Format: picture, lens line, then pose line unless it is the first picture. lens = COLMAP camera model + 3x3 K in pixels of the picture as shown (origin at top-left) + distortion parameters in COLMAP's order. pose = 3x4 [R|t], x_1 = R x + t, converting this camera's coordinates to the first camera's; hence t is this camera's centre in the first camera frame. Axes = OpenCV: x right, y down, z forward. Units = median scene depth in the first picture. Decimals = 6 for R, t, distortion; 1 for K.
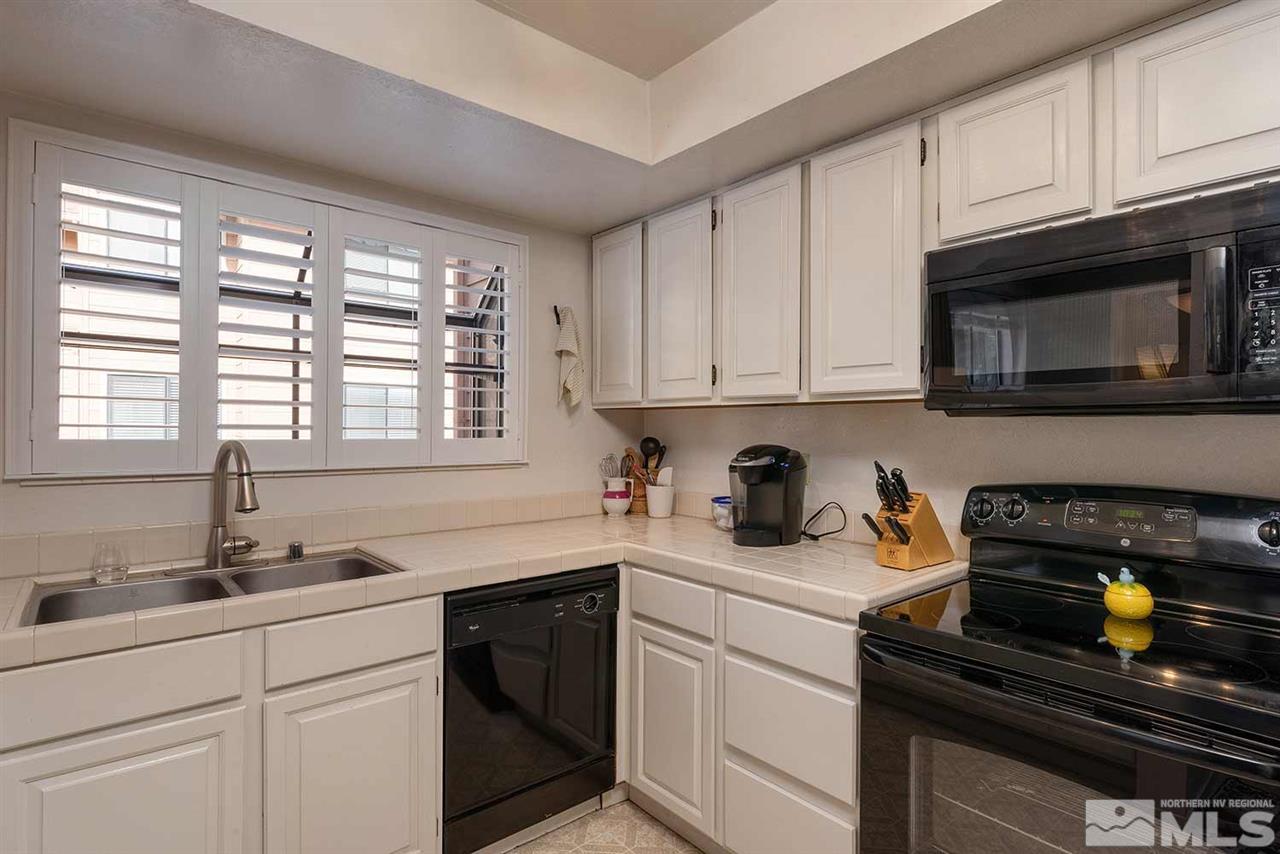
lens RADIAL K [[643.3, 0, 641.1], [0, 643.3, 424.3], [0, 0, 1]] dist [-0.002434, -0.001190]
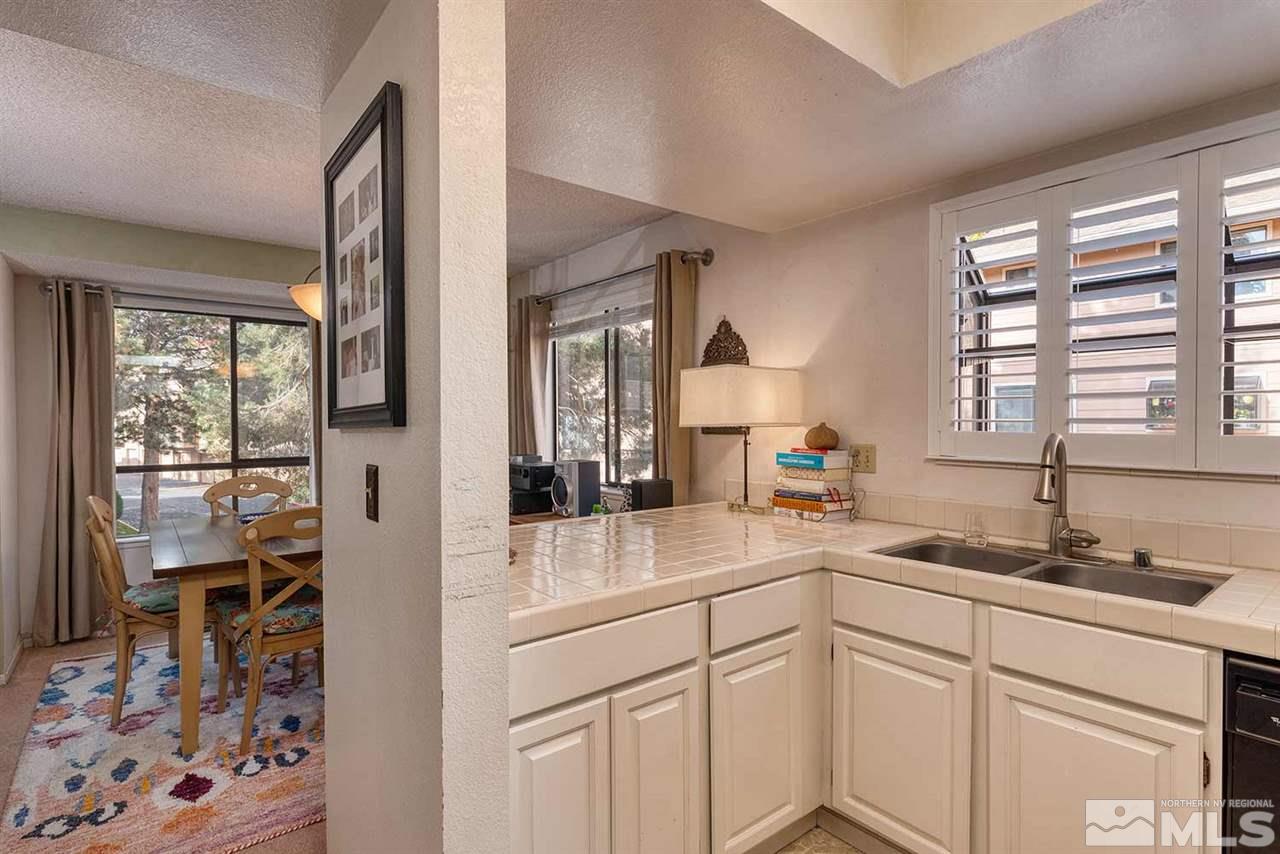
lens RADIAL K [[643.3, 0, 642.8], [0, 643.3, 426.8], [0, 0, 1]] dist [-0.002434, -0.001190]
pose [[-0.039751, 0.001405, -0.999209, 0.415623], [0.008649, 0.999962, 0.001062, 0.006442], [0.999172, -0.008599, -0.039761, 0.365583]]
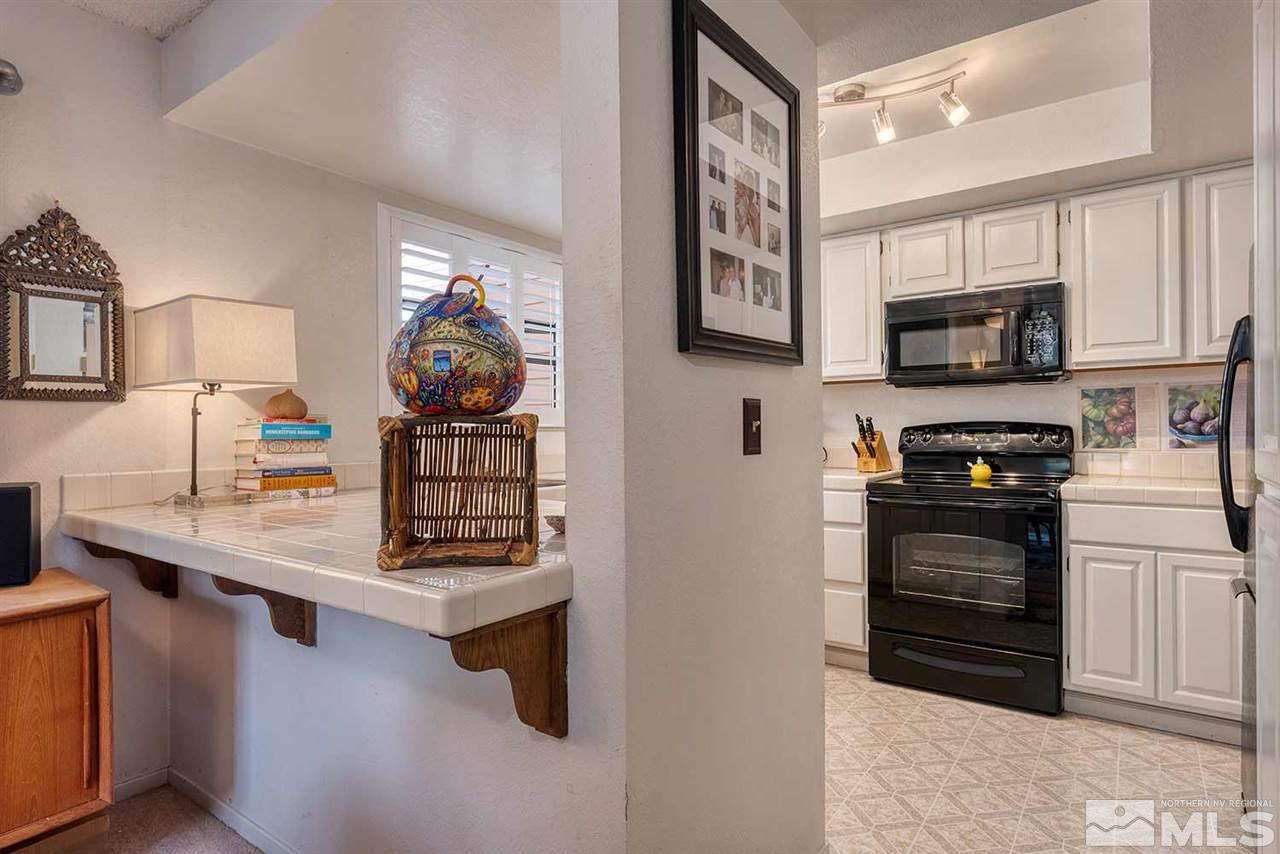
lens RADIAL K [[696.6, 0, 645.5], [0, 696.6, 427.1], [0, 0, 1]] dist [0.000977, -0.000169]
pose [[0.972917, -0.014356, 0.230708, -0.696731], [0.013507, 0.999895, 0.005258, 0.080156], [-0.230759, -0.001999, 0.973009, -0.808187]]
